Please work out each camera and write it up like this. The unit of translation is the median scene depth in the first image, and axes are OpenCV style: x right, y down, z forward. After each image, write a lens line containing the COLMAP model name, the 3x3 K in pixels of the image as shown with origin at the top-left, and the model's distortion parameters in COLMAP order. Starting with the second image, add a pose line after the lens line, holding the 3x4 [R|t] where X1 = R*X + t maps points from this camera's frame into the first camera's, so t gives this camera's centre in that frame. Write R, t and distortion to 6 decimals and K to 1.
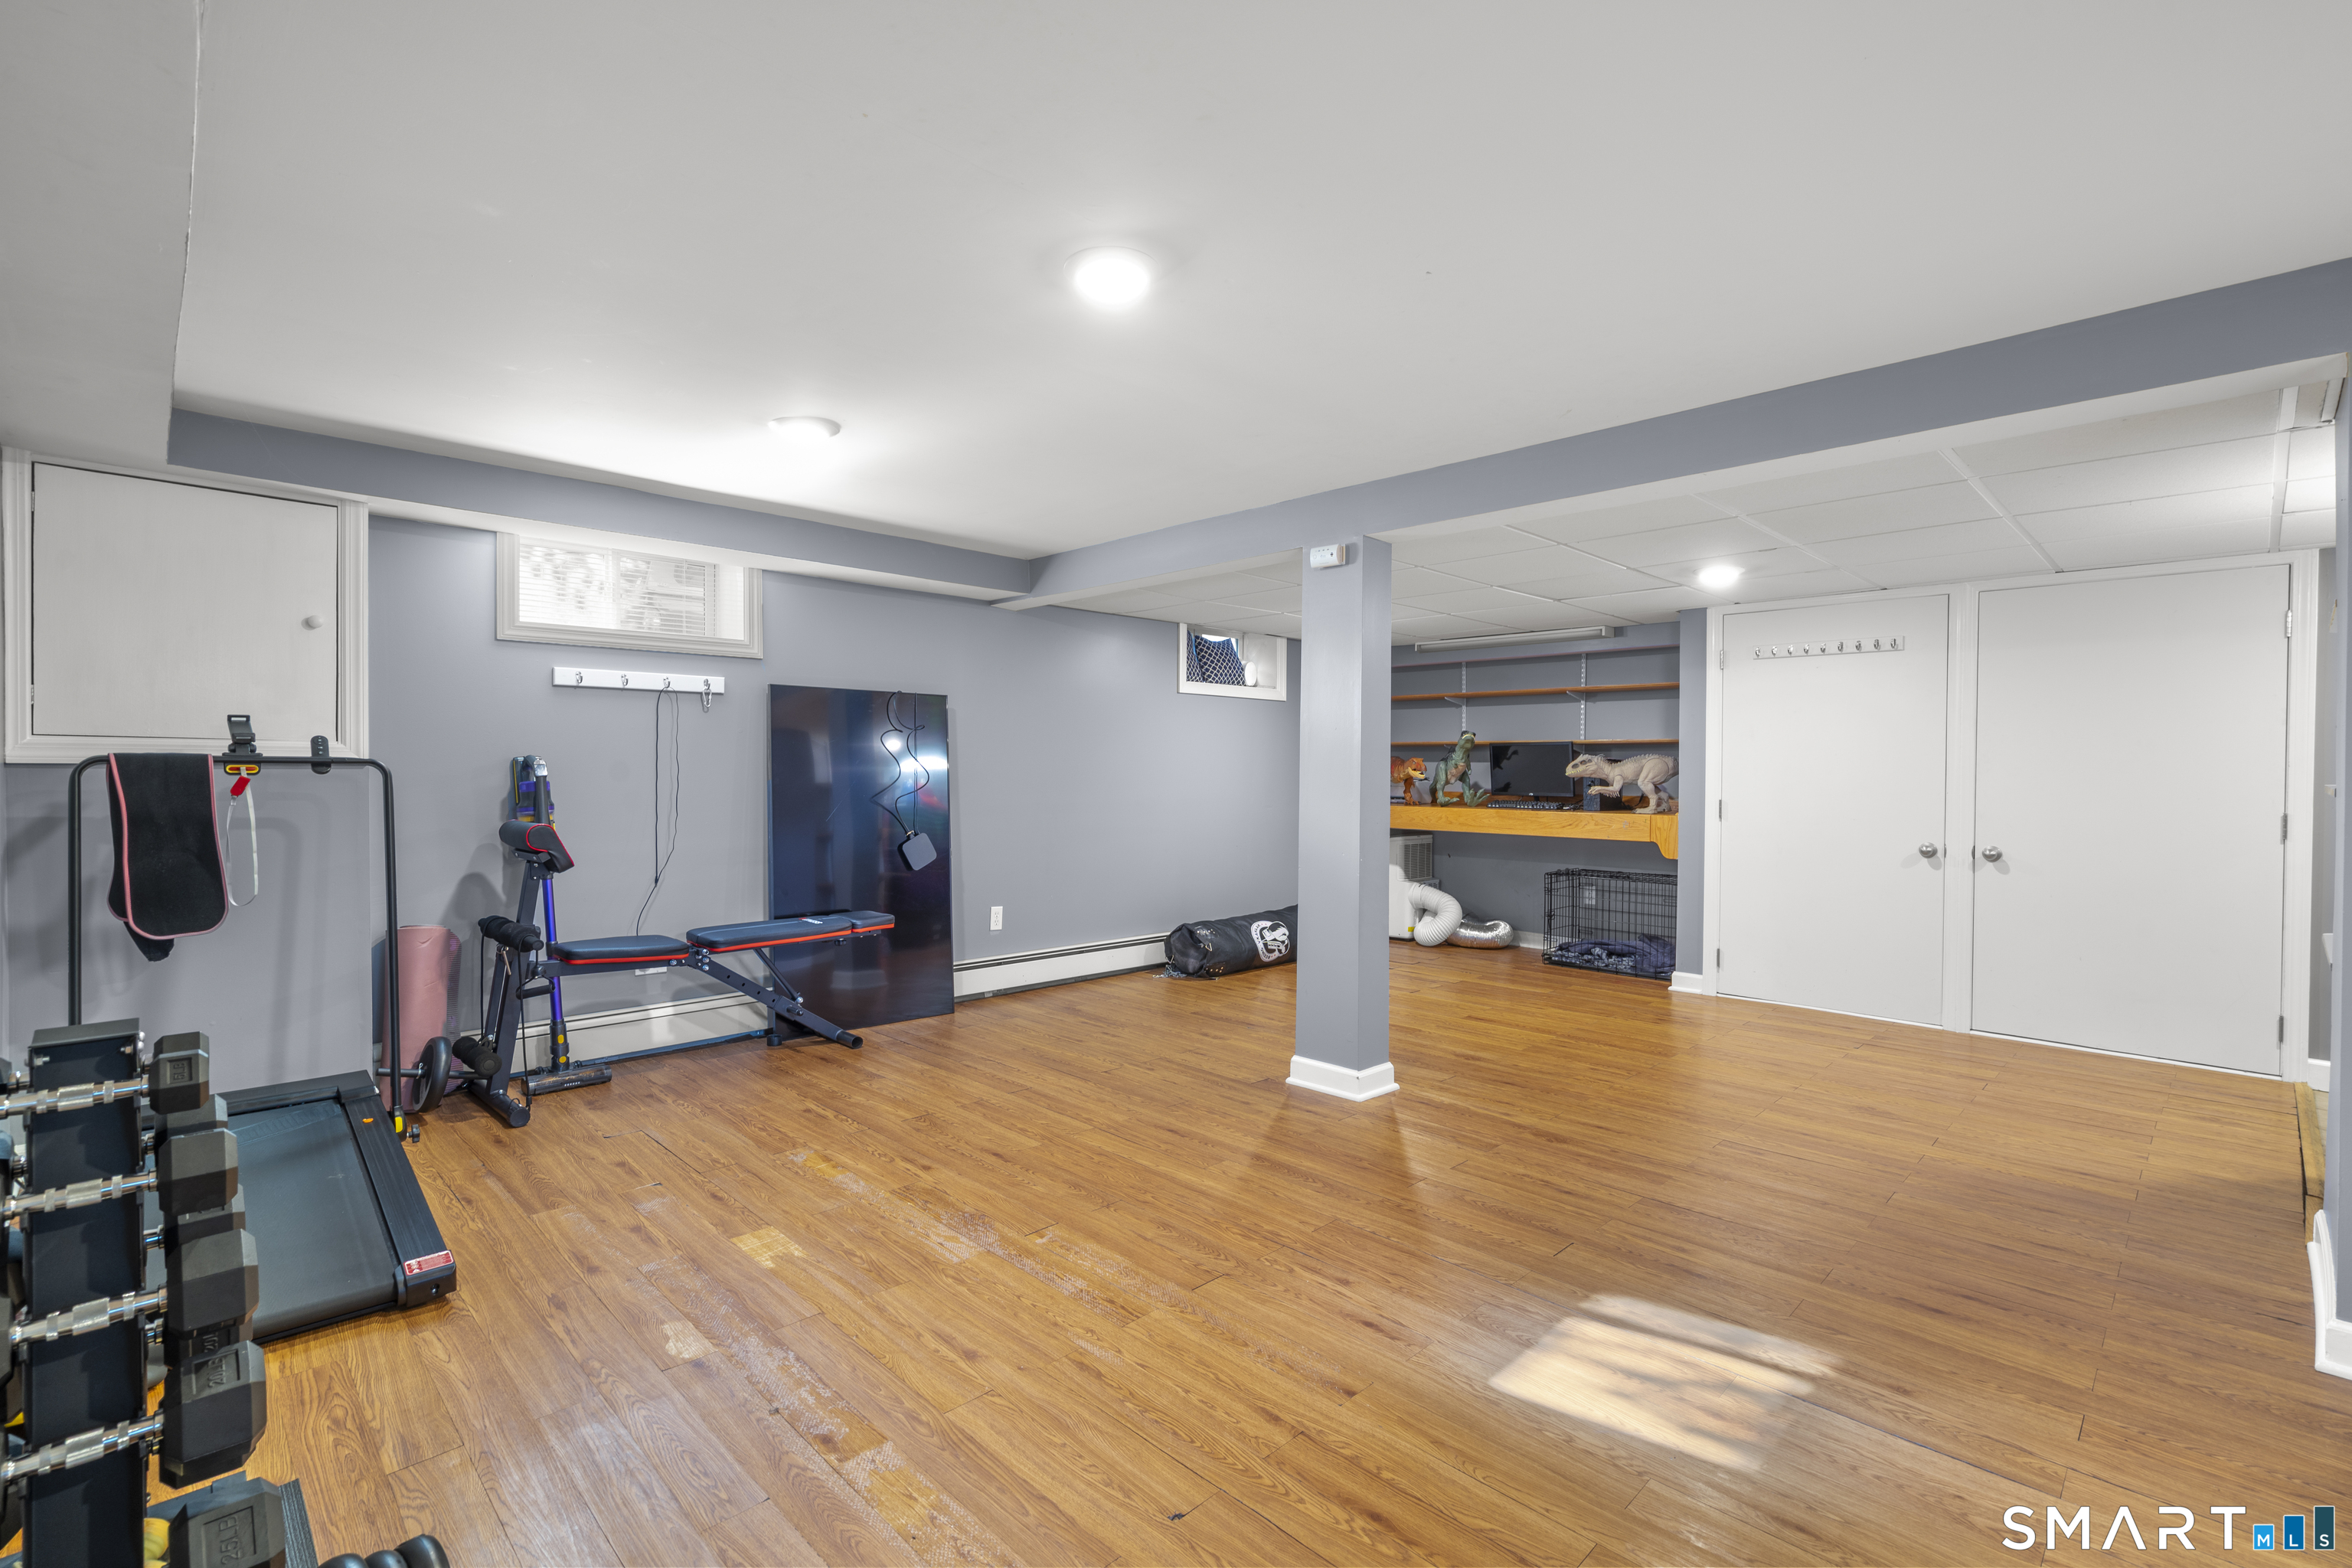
lens RADIAL K [[1058.4, 0, 1163.7], [0, 1058.4, 777.8], [0, 0, 1]] dist [-0.007821, 0.003529]
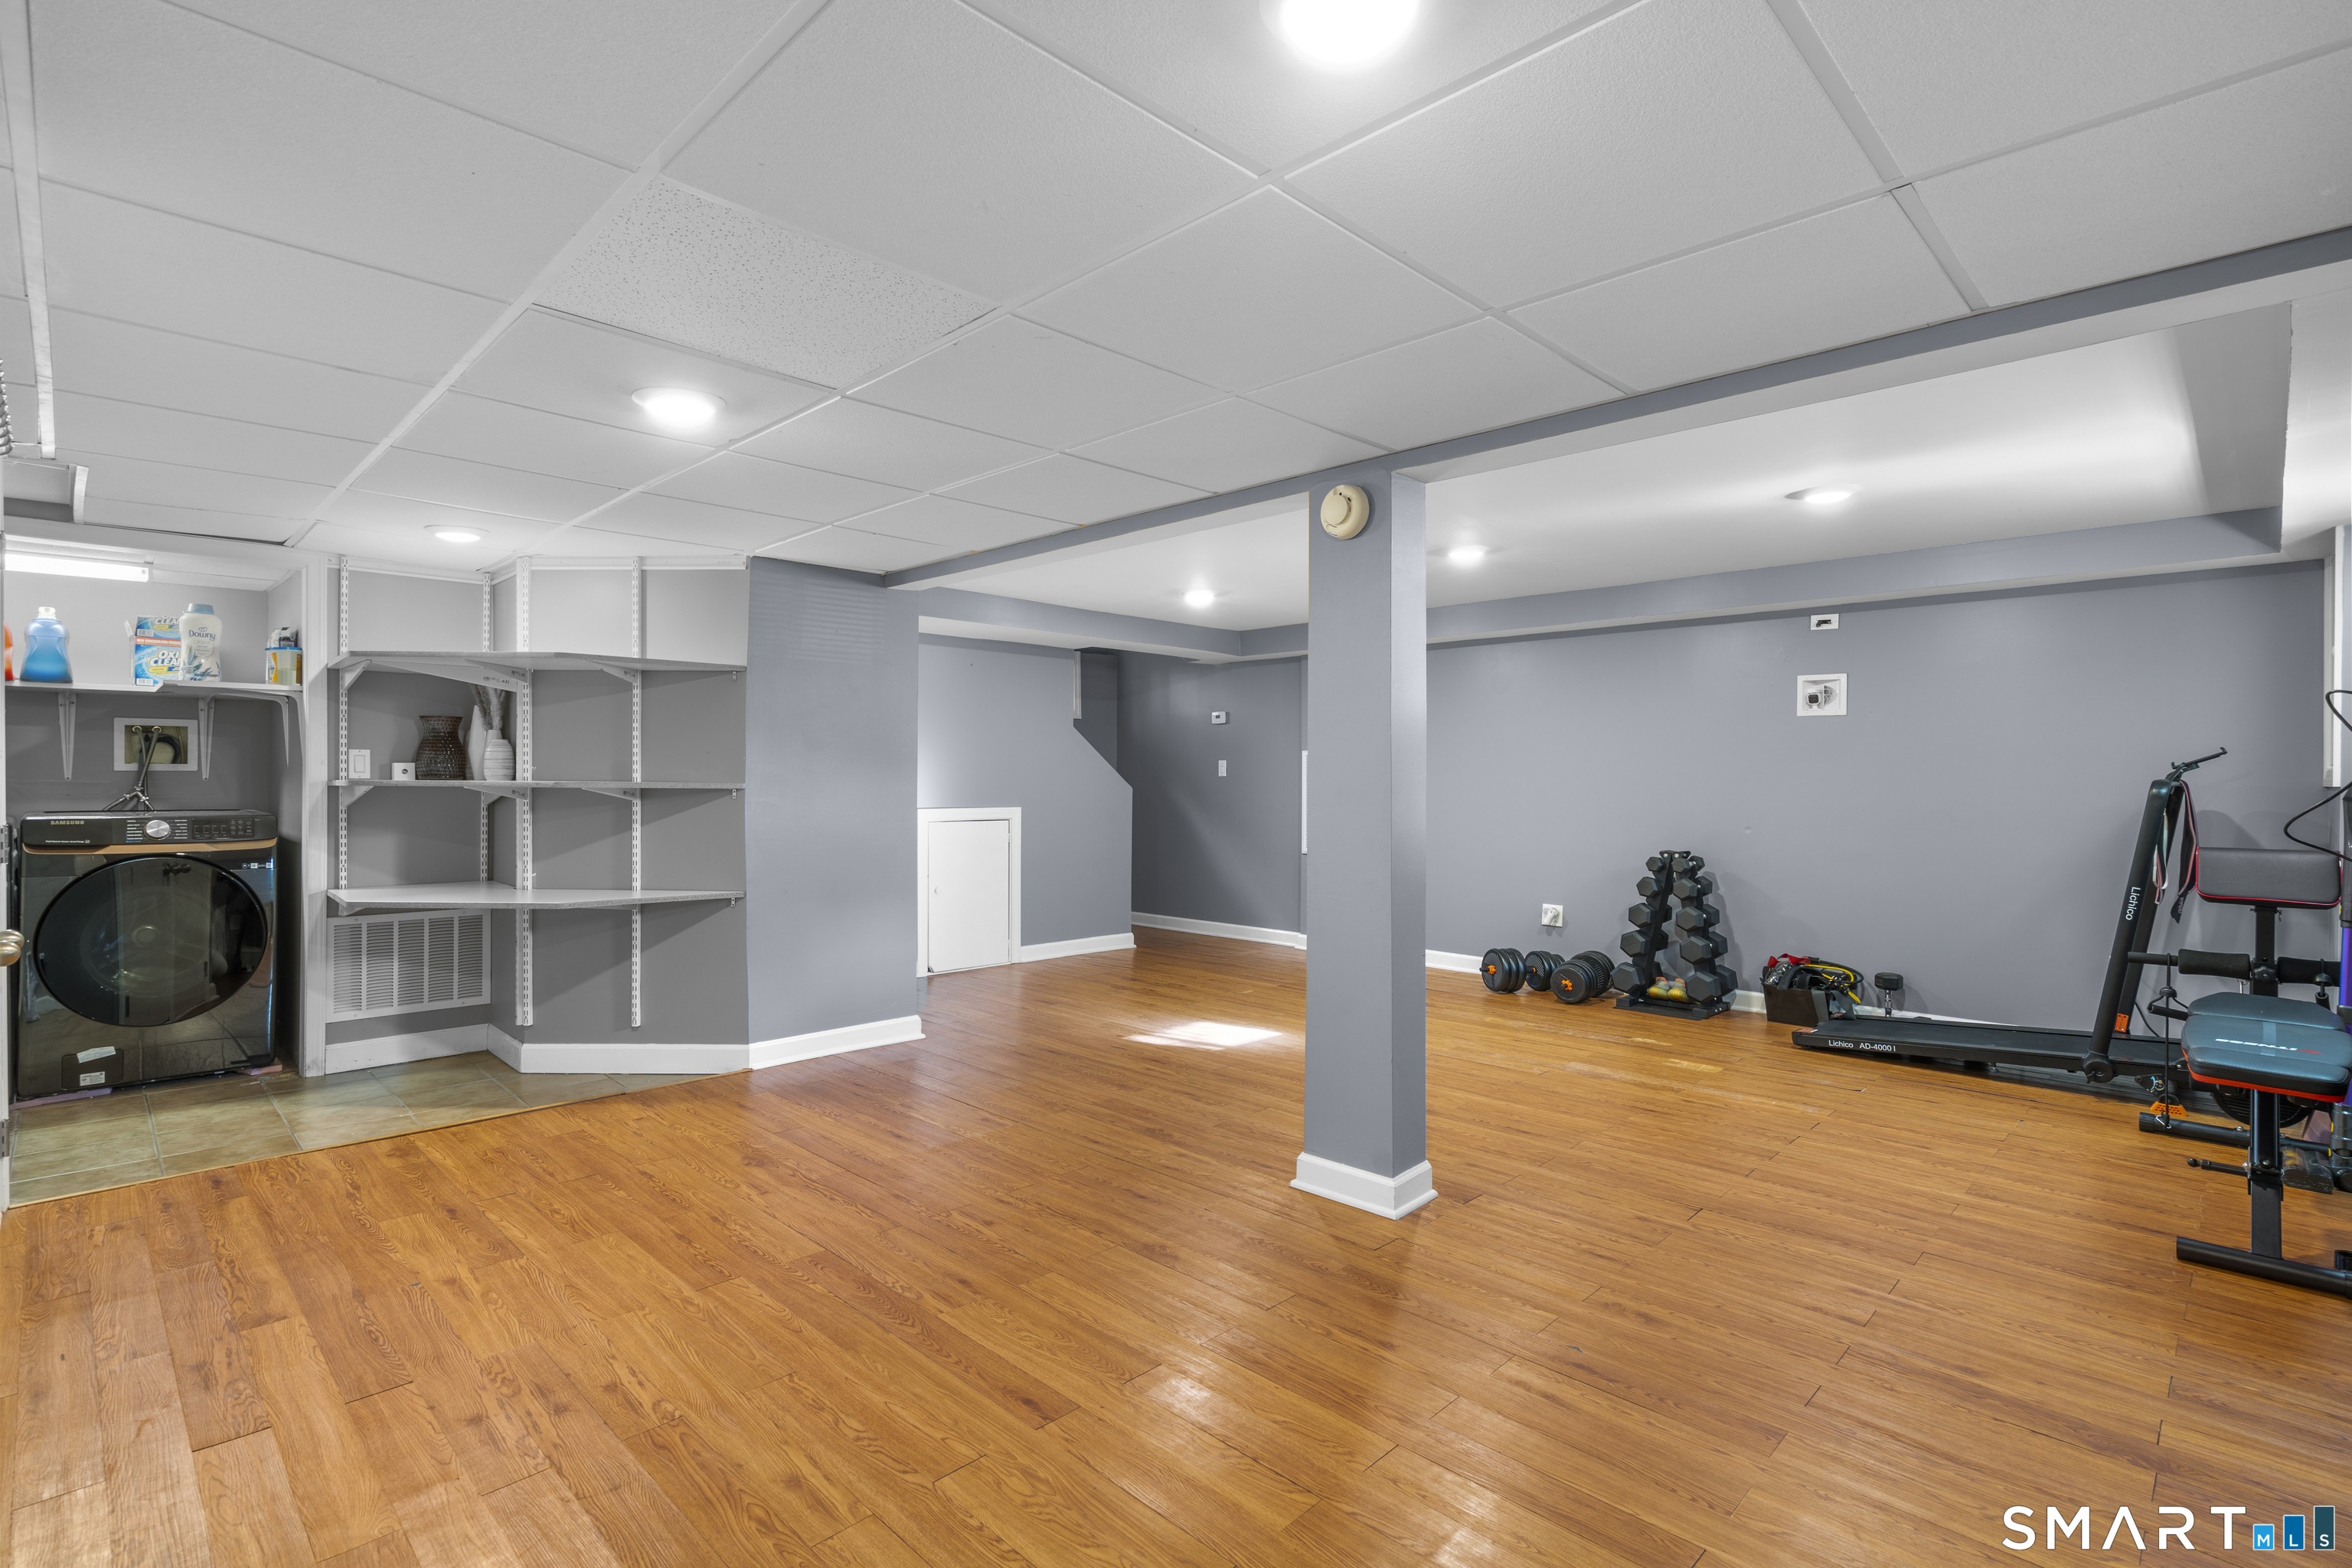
lens RADIAL K [[1106.6, 0, 1160.5], [0, 1106.6, 778.2], [0, 0, 1]] dist [0.000539, 0.000808]
pose [[-0.999891, -0.012262, -0.008237, 0.341433], [-0.012338, 0.999881, 0.009228, -0.015560], [0.008123, 0.009329, -0.999923, 1.887508]]
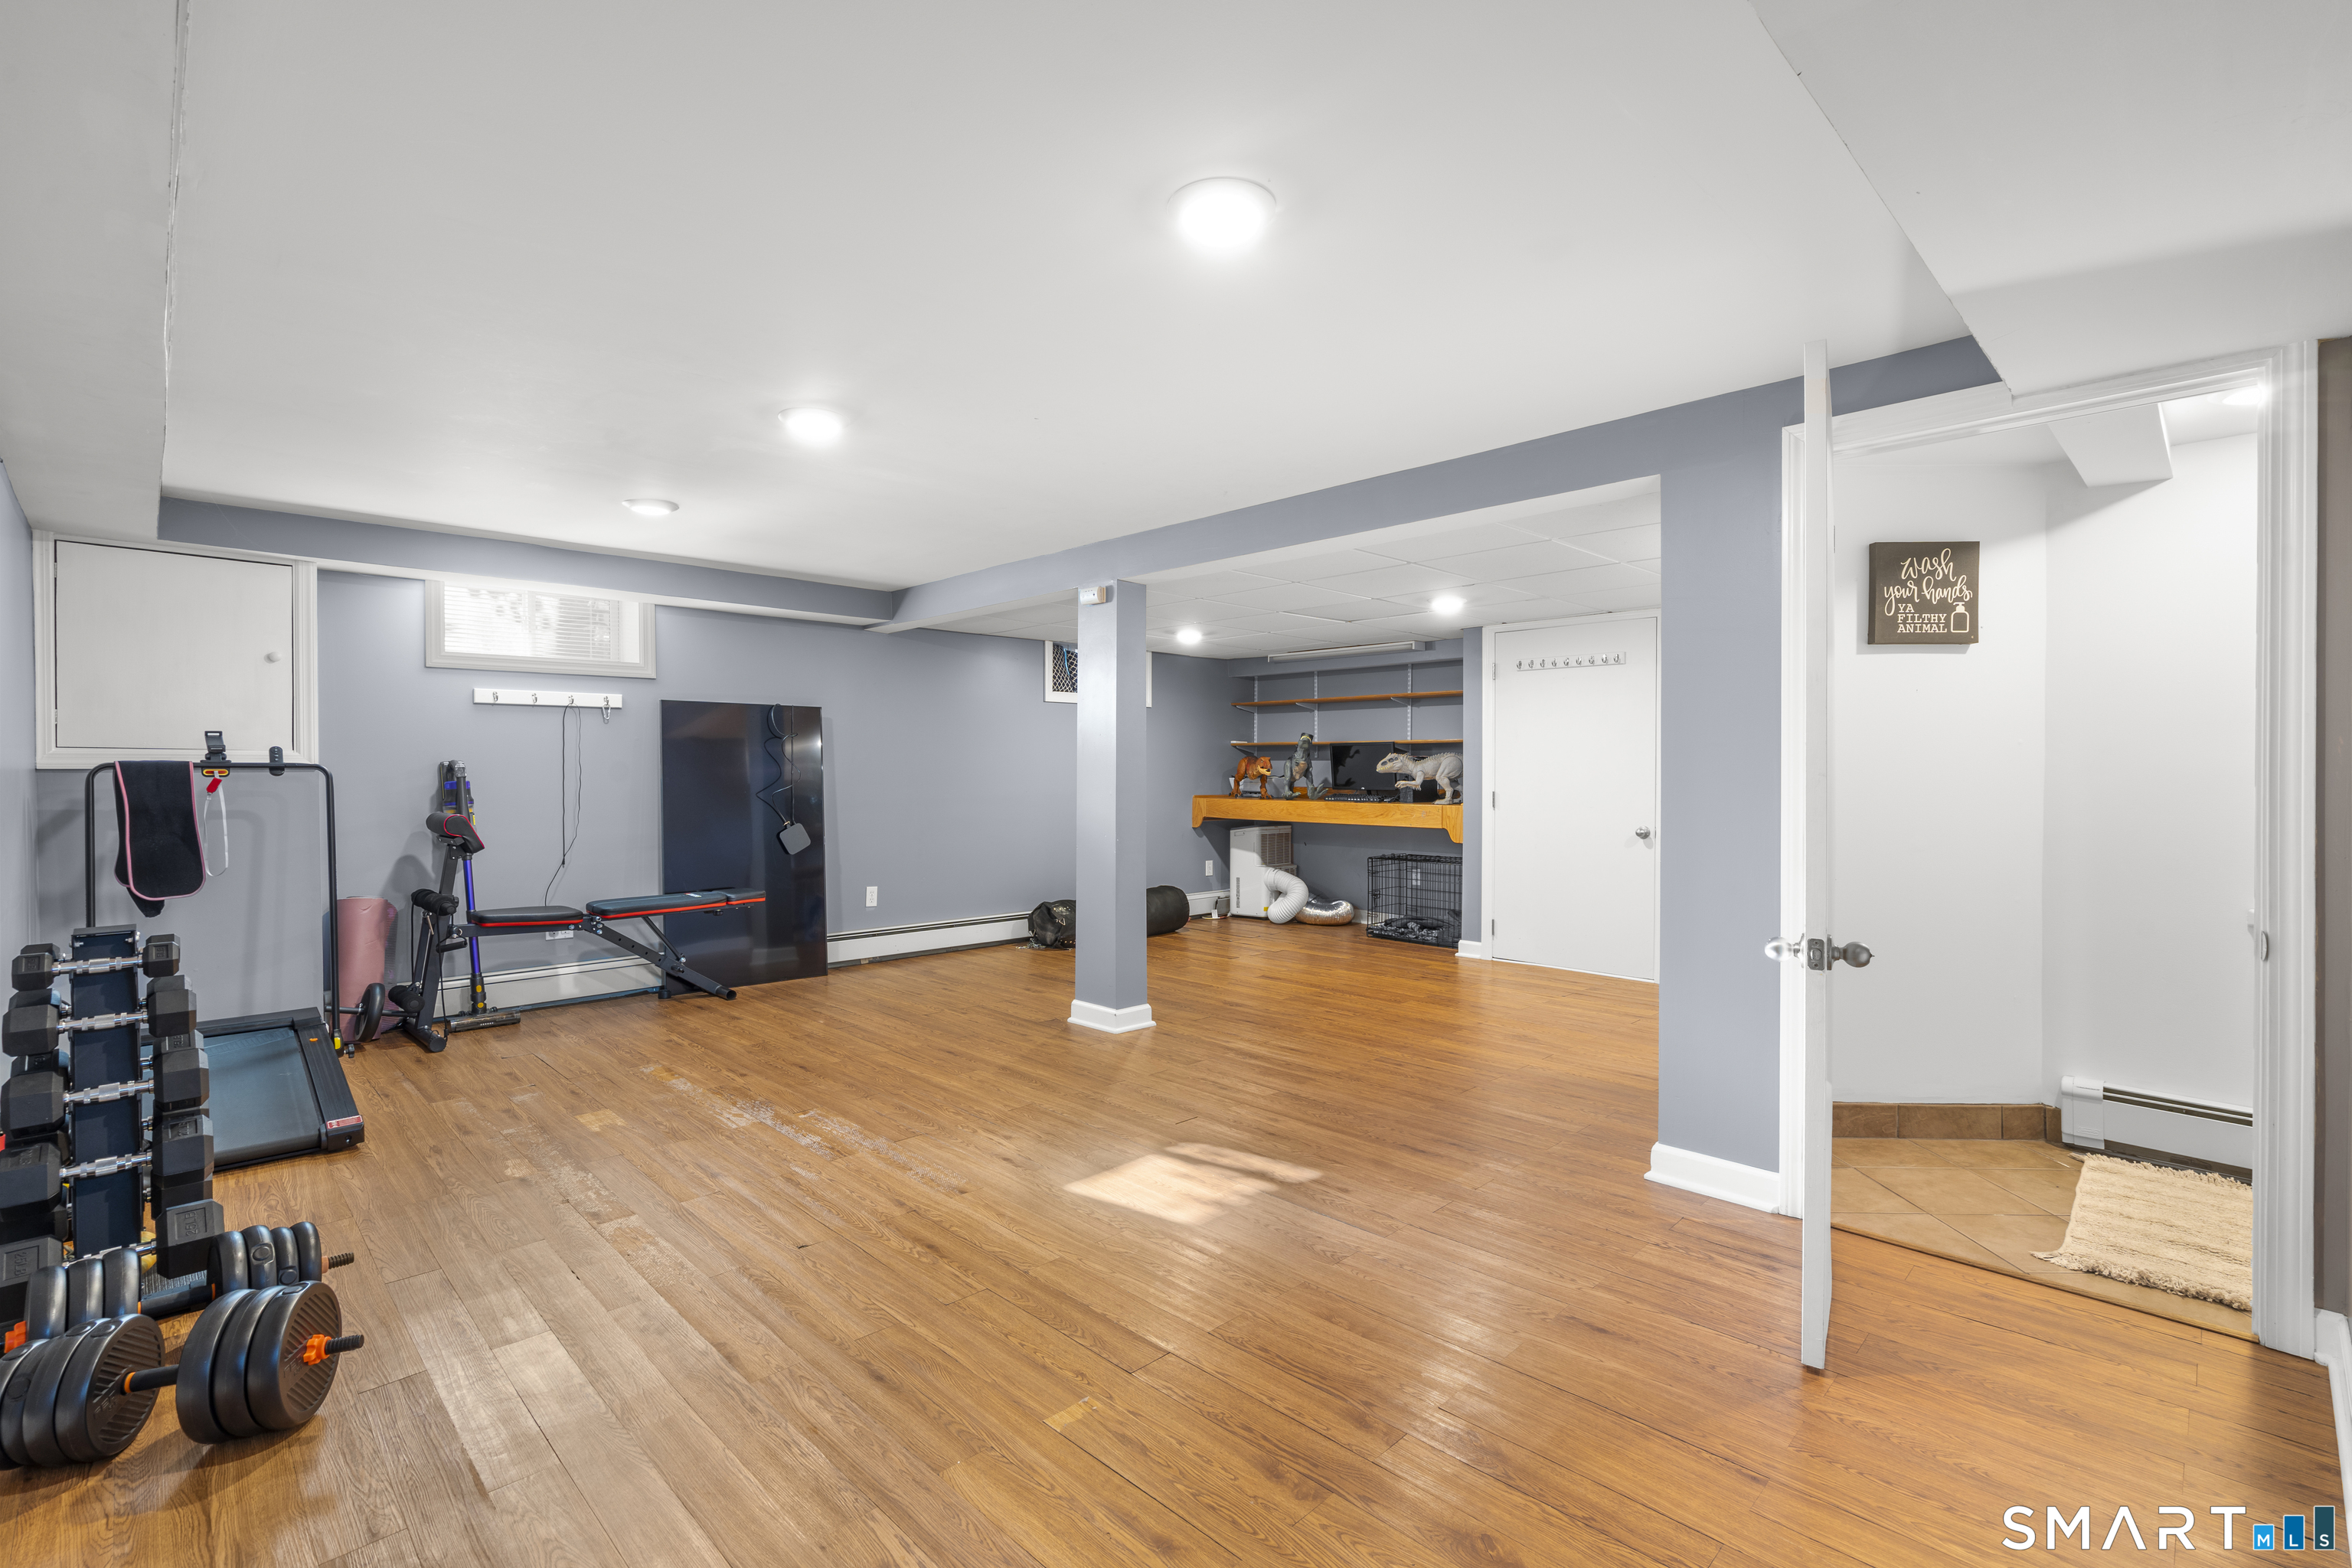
lens RADIAL K [[1058.4, 0, 1165.0], [0, 1058.4, 777.7], [0, 0, 1]] dist [-0.007821, 0.003529]
pose [[0.999980, -0.006261, 0.000254, 0.244003], [0.006261, 0.999980, 0.000304, 0.004201], [-0.000256, -0.000302, 1.000000, -0.248259]]
